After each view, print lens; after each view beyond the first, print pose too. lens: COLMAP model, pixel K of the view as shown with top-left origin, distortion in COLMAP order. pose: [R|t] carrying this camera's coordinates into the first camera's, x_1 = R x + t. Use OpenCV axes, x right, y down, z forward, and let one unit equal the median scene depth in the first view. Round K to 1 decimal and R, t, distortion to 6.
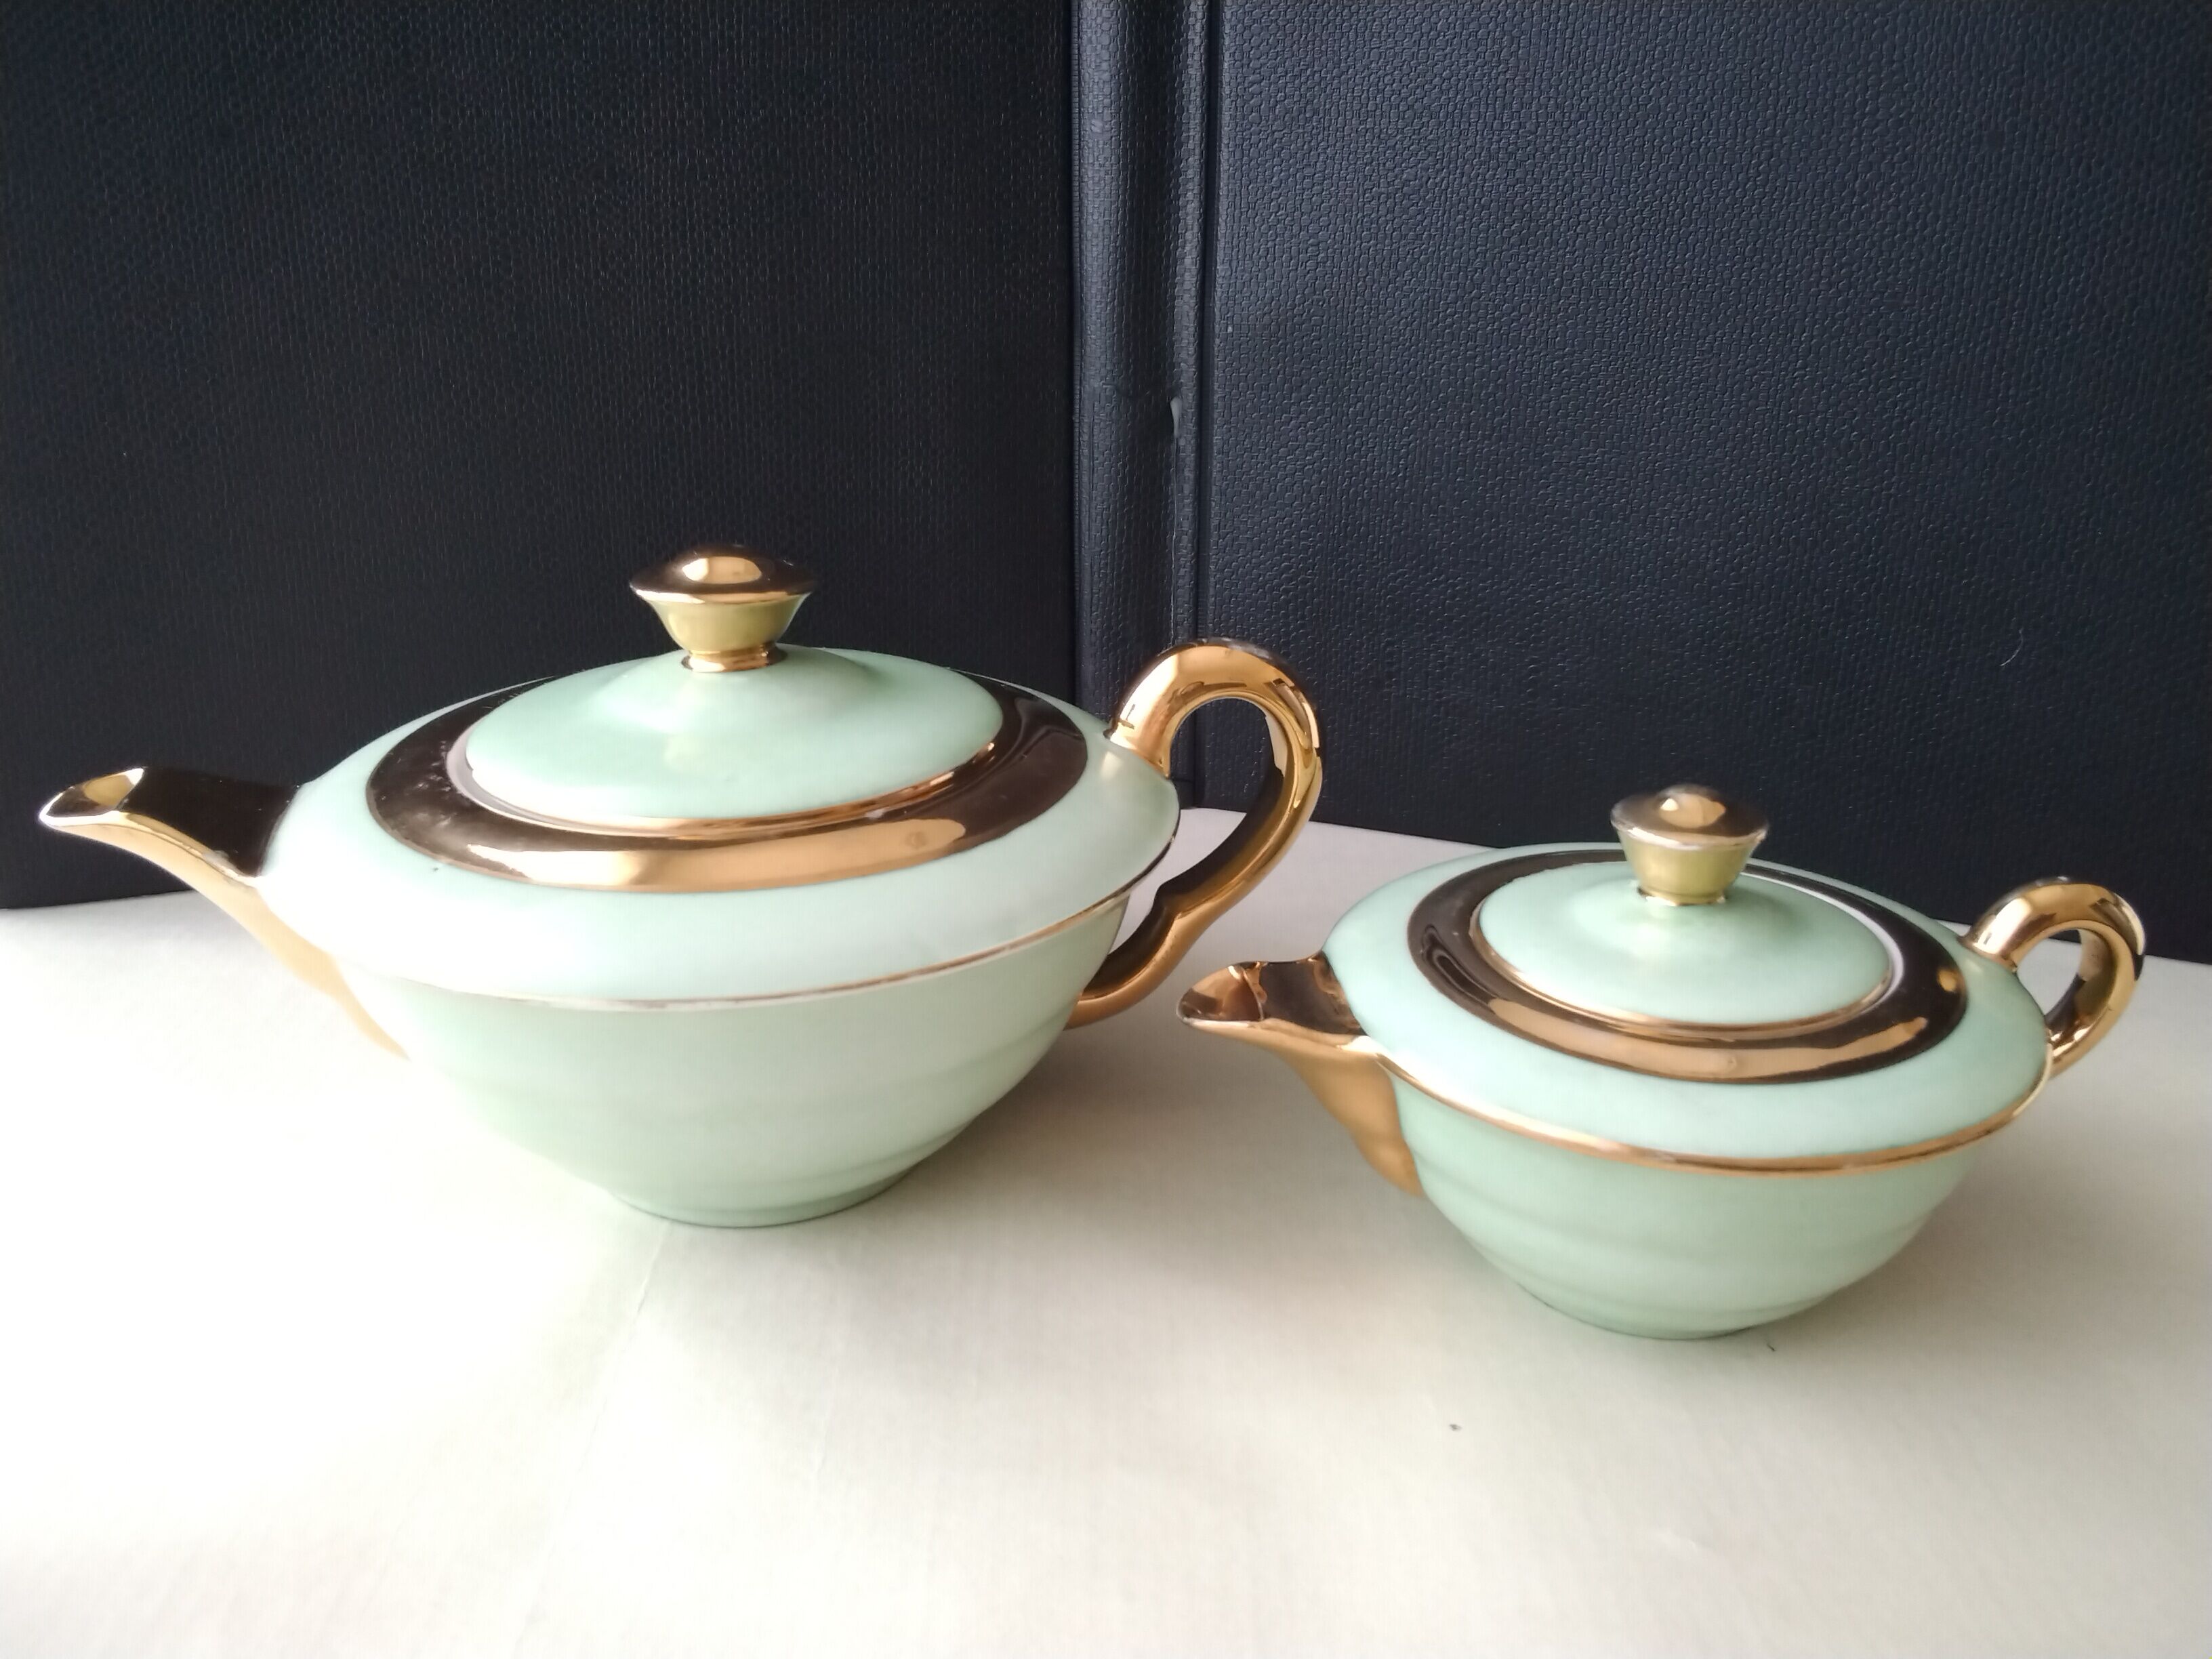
lens RADIAL K [[1811.7, 0, 1060.7], [0, 1811.7, 816.2], [0, 0, 1]] dist [0.011185, -0.046963]
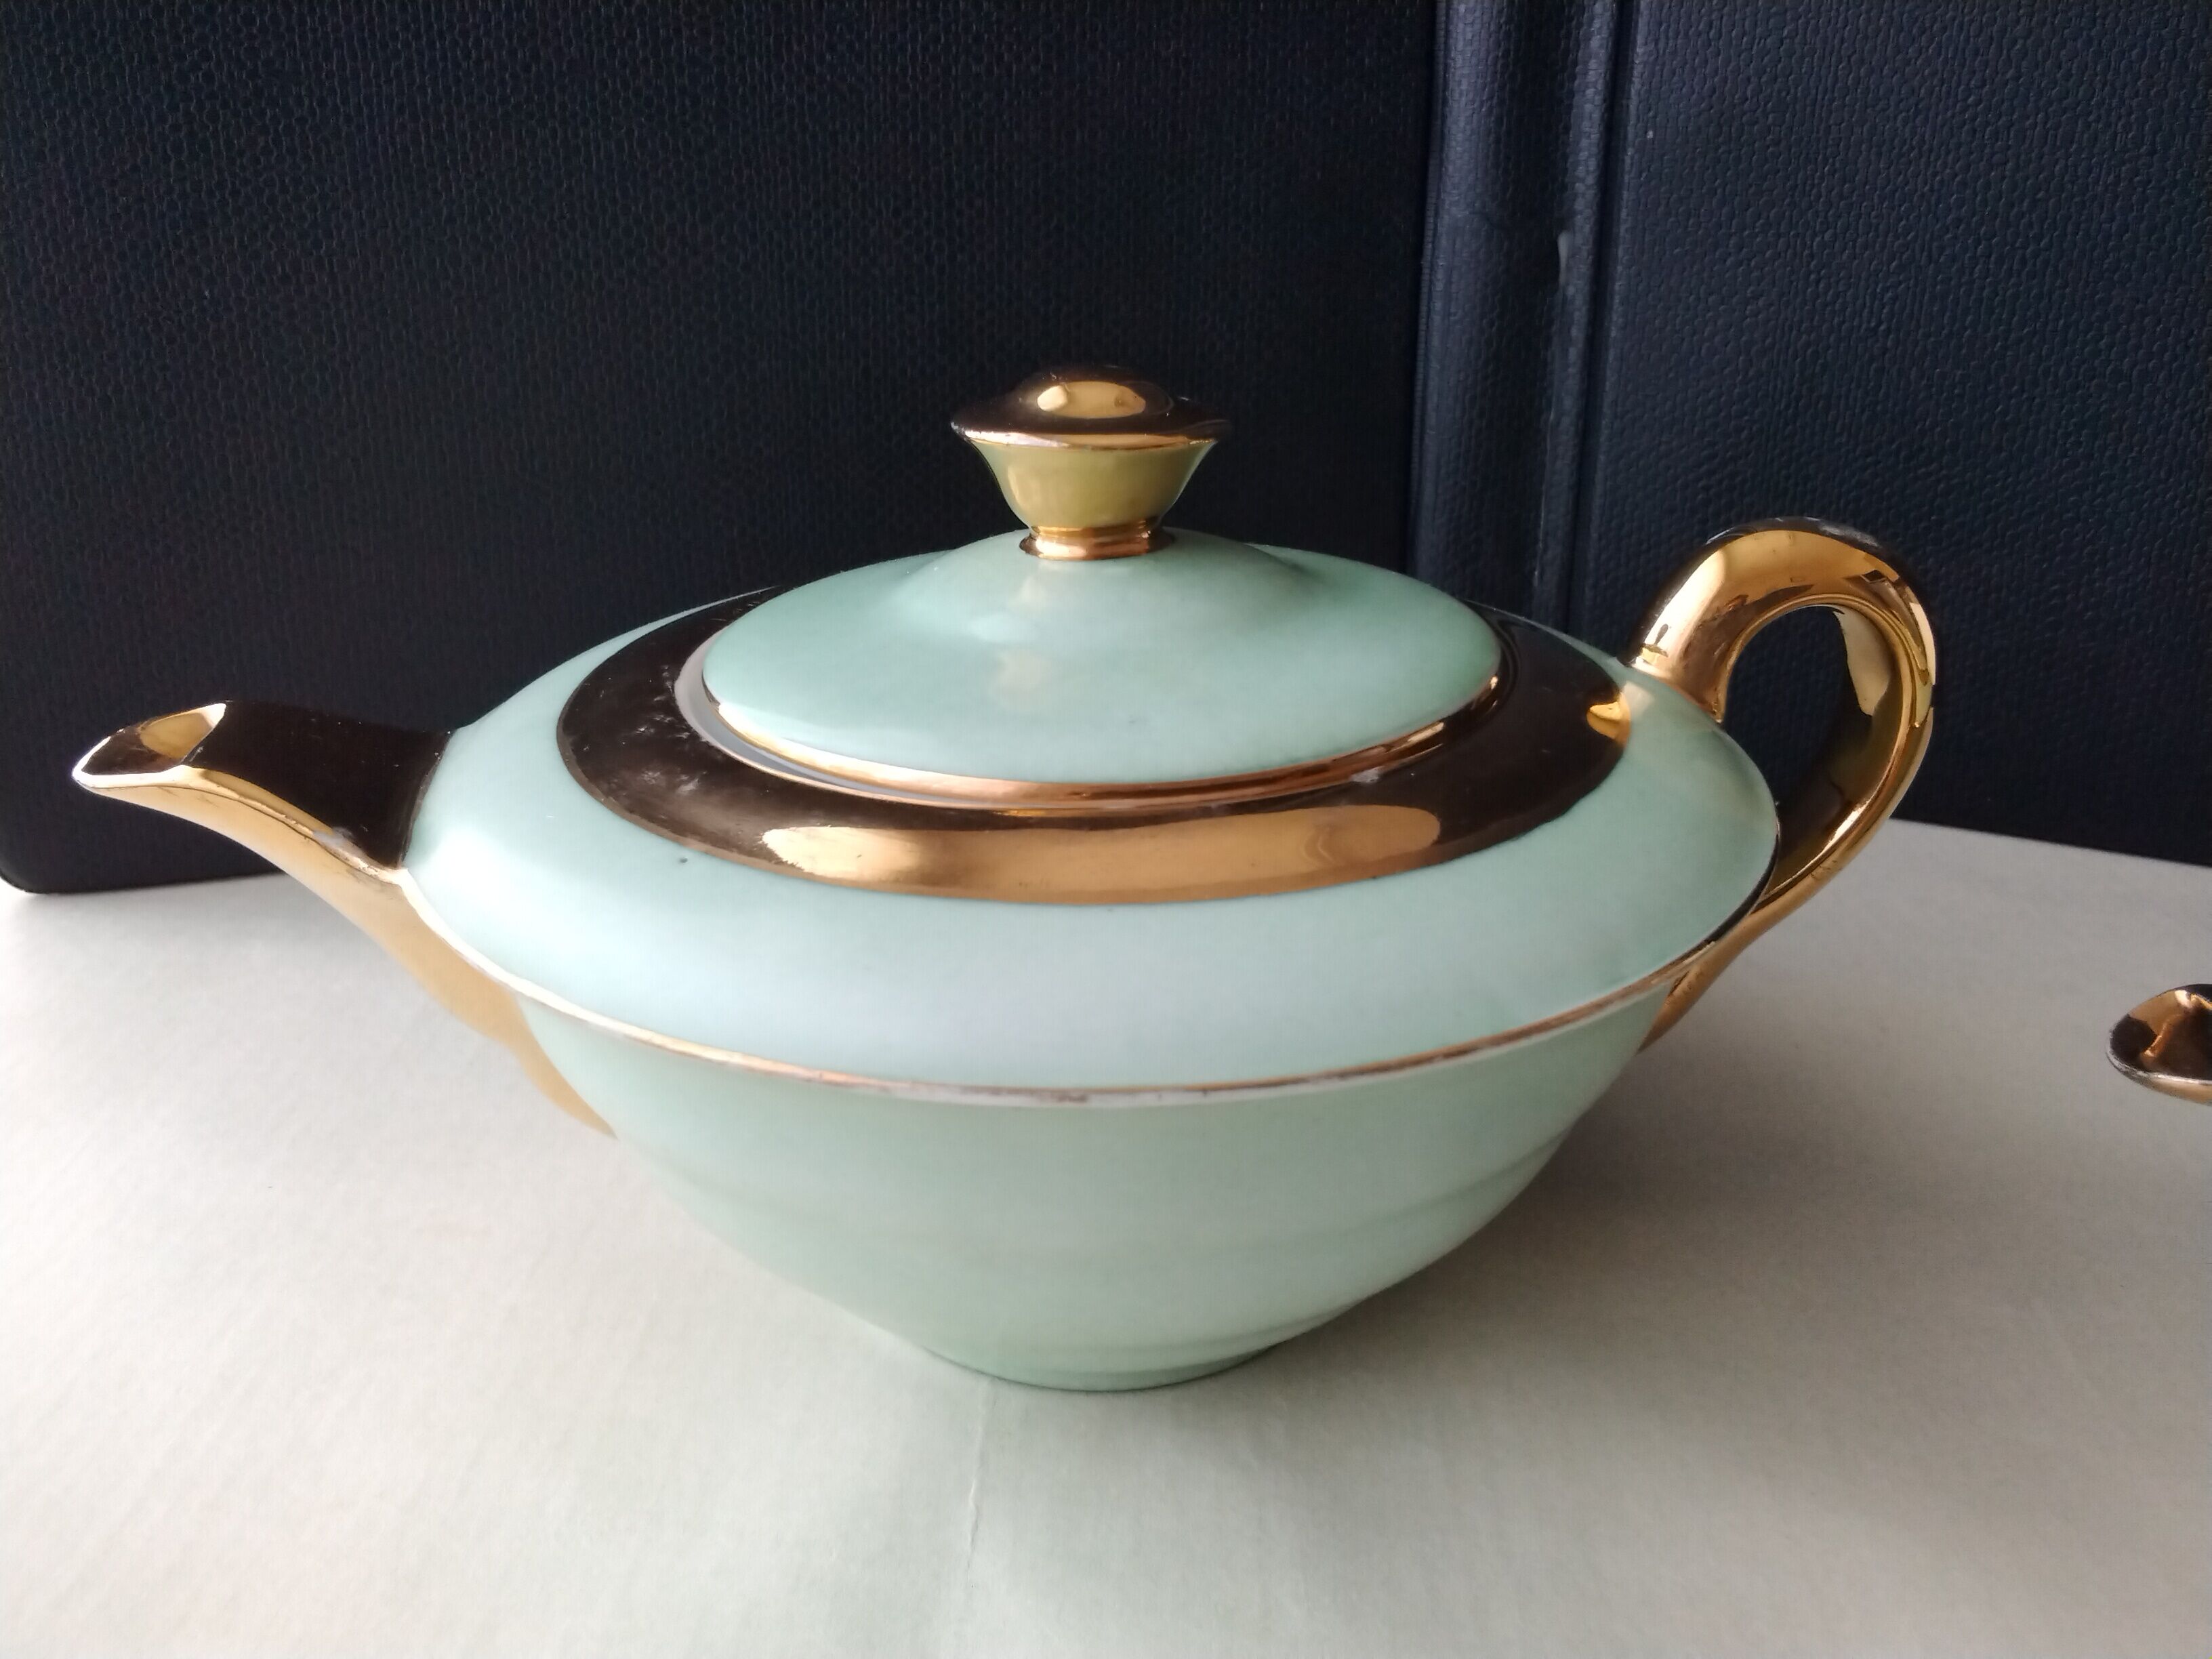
lens RADIAL K [[1811.7, 0, 1036.2], [0, 1811.7, 810.6], [0, 0, 1]] dist [0.011185, -0.046963]
pose [[0.998532, 0.007379, -0.053666, -0.132729], [-0.006632, 0.999879, 0.014088, 0.001621], [0.053764, -0.013711, 0.998460, 0.267821]]
